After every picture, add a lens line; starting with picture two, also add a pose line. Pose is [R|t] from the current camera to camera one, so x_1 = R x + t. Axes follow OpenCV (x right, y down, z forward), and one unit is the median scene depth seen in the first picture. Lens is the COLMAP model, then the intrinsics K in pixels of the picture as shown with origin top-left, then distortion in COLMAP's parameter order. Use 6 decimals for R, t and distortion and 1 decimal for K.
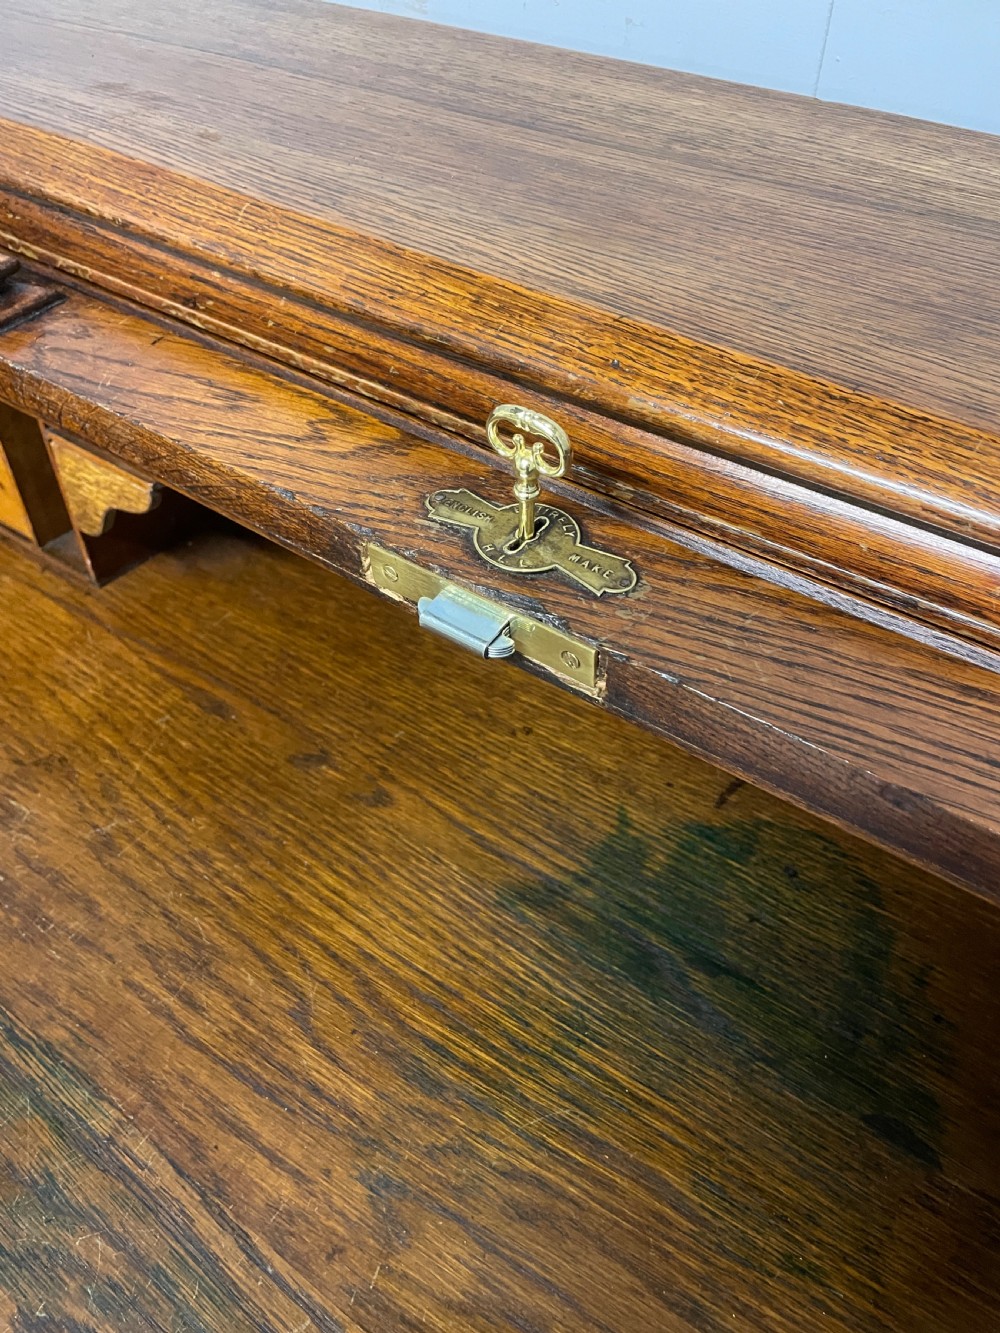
lens RADIAL K [[1021.8, 0, 497.2], [0, 1021.8, 674.7], [0, 0, 1]] dist [0.086780, -0.126527]
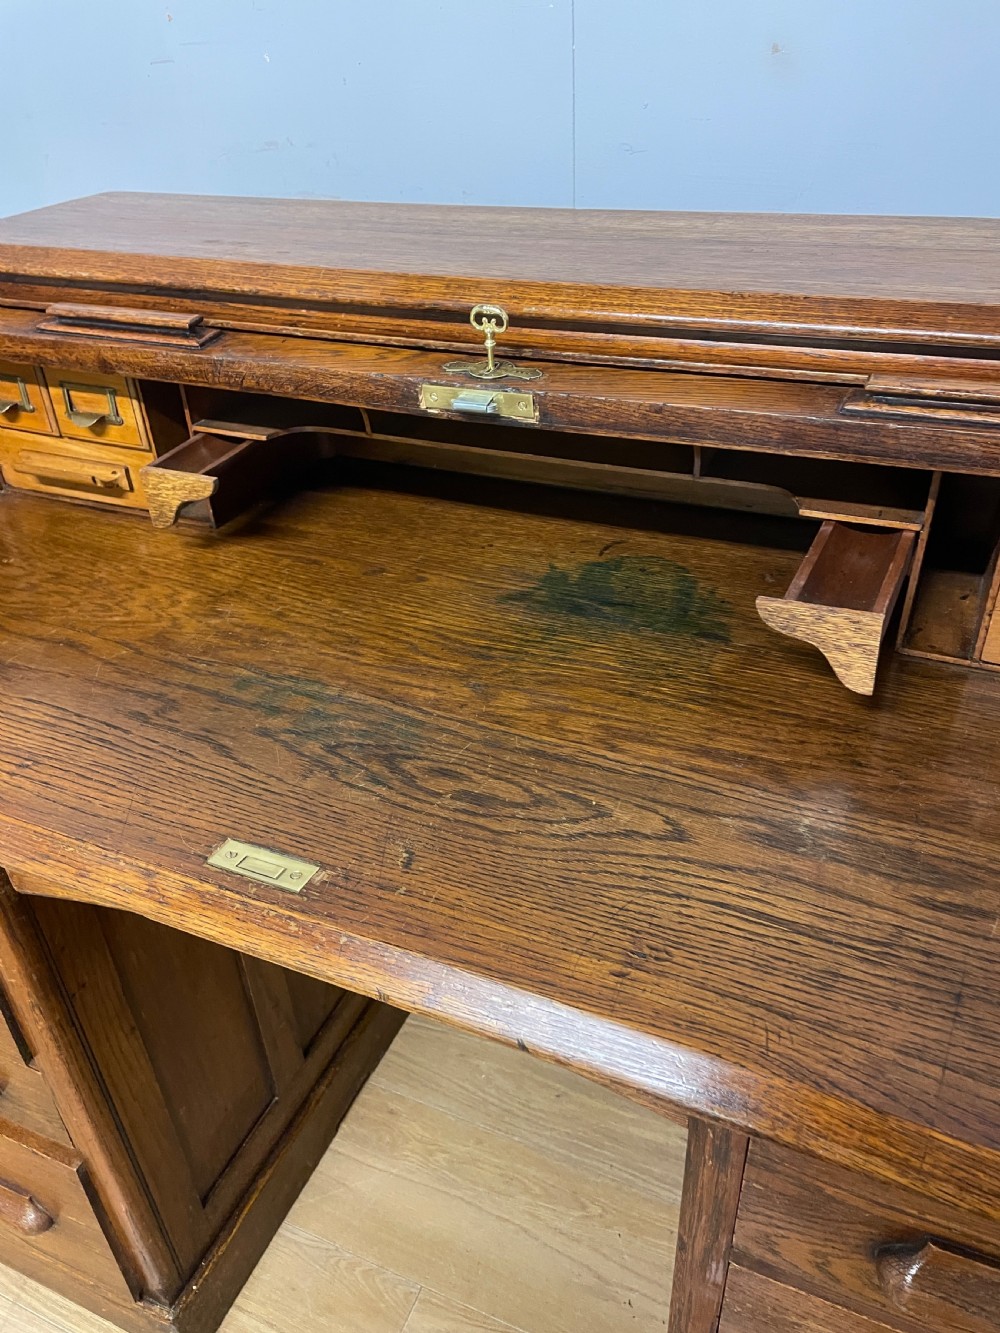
lens RADIAL K [[1009.6, 0, 496.3], [0, 1009.6, 662.4], [0, 0, 1]] dist [0.094773, -0.121541]
pose [[0.976407, -0.164652, 0.139713, -0.322836], [0.187165, 0.967983, -0.167269, 0.736481], [-0.107699, 0.189472, 0.975962, -0.922302]]
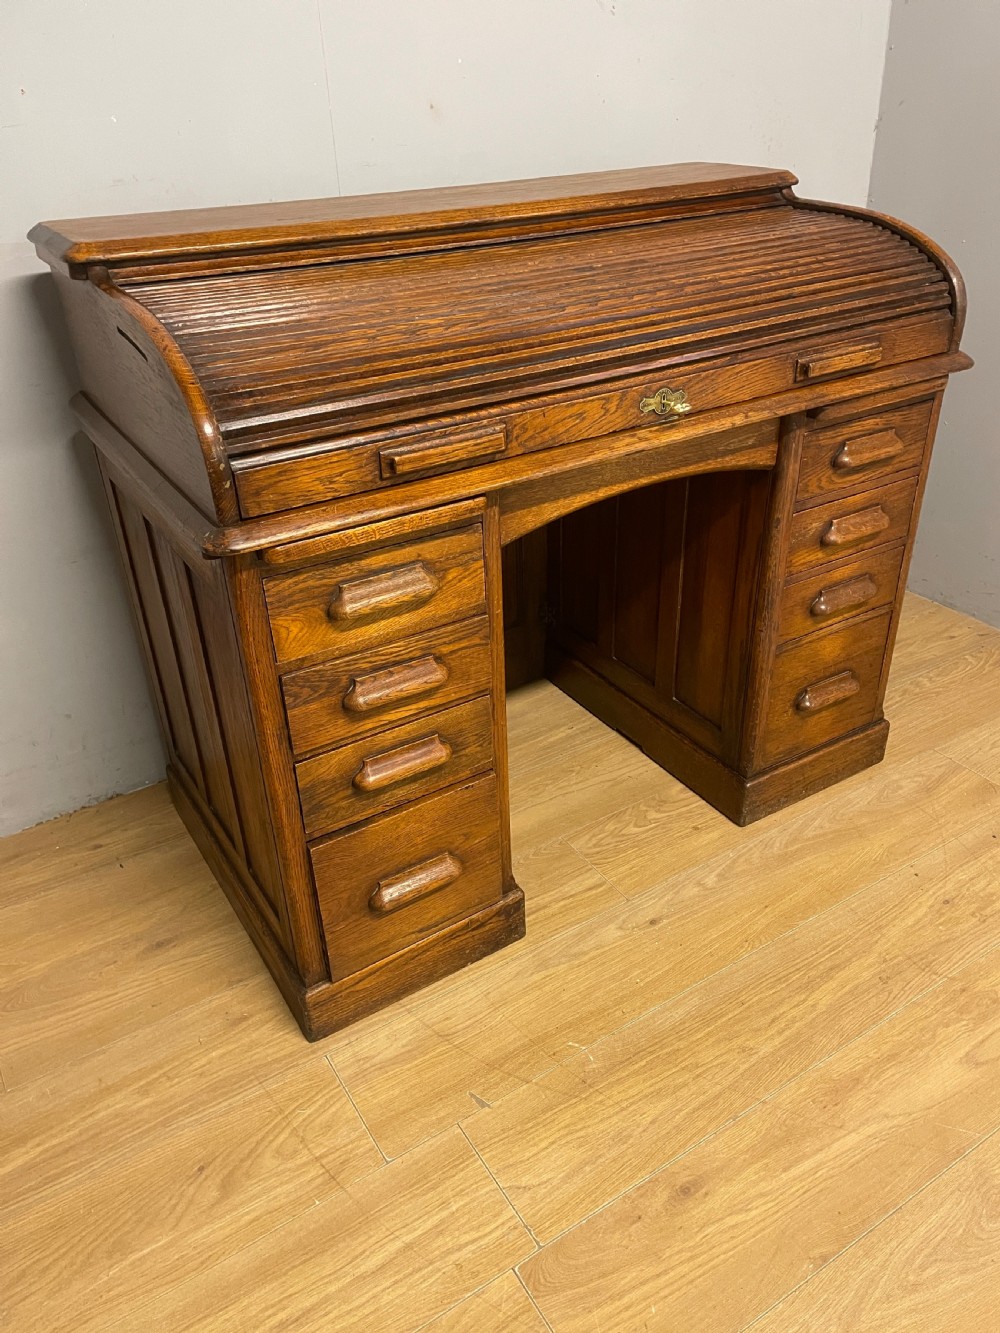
lens RADIAL K [[1005.2, 0, 509.2], [0, 1005.2, 668.0], [0, 0, 1]] dist [0.095422, -0.120920]
pose [[0.366848, -0.496432, 0.786752, -3.917816], [0.666524, 0.730240, 0.149986, 0.471067], [-0.648975, 0.469367, 0.598771, -0.737379]]
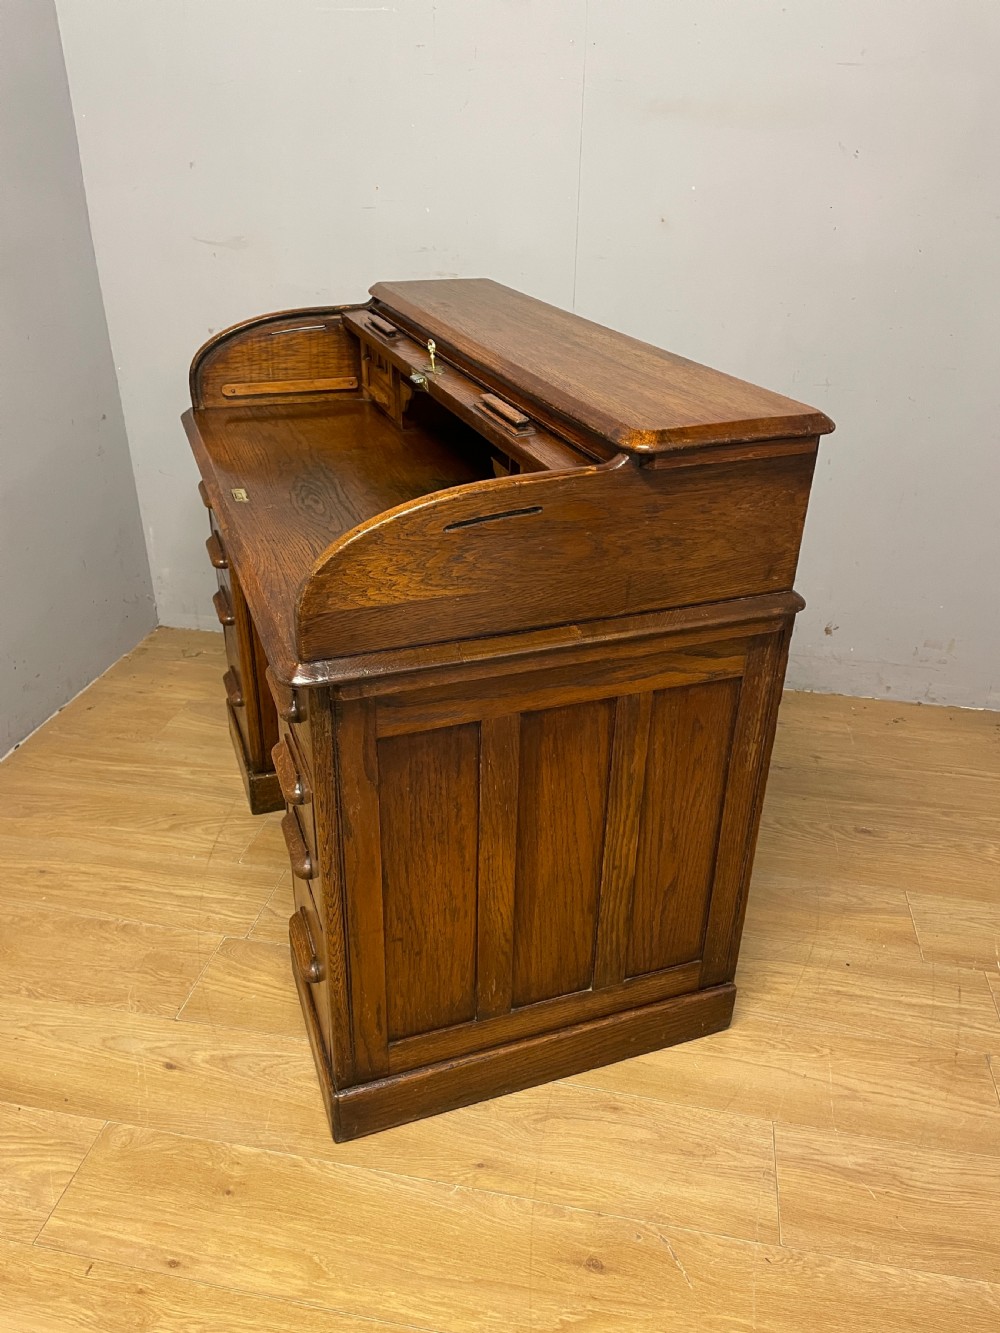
lens RADIAL K [[1008.1, 0, 501.1], [0, 1008.1, 662.2], [0, 0, 1]] dist [0.094221, -0.119723]
pose [[0.904106, -0.198110, 0.378609, -2.760464], [0.291089, 0.934191, -0.206289, 2.456679], [-0.312825, 0.296716, 0.902275, -3.268509]]
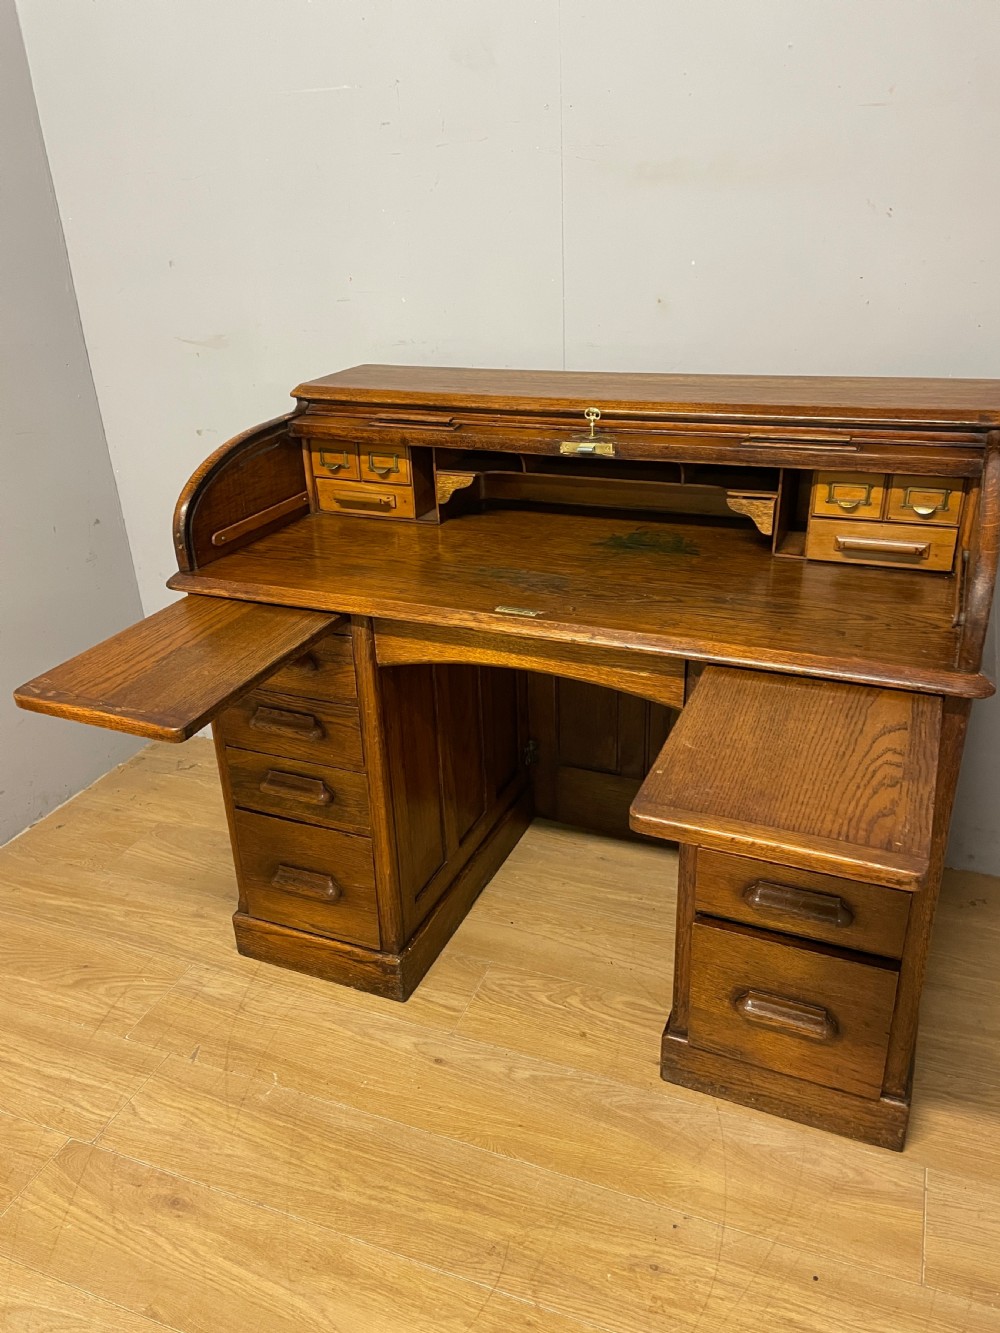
lens RADIAL K [[1008.0, 0, 492.8], [0, 1008.0, 666.9], [0, 0, 1]] dist [0.095036, -0.120934]
pose [[0.967472, -0.152253, 0.202031, -1.224358], [0.209325, 0.930252, -0.301353, 2.121165], [-0.142058, 0.333840, 0.931864, -2.915223]]
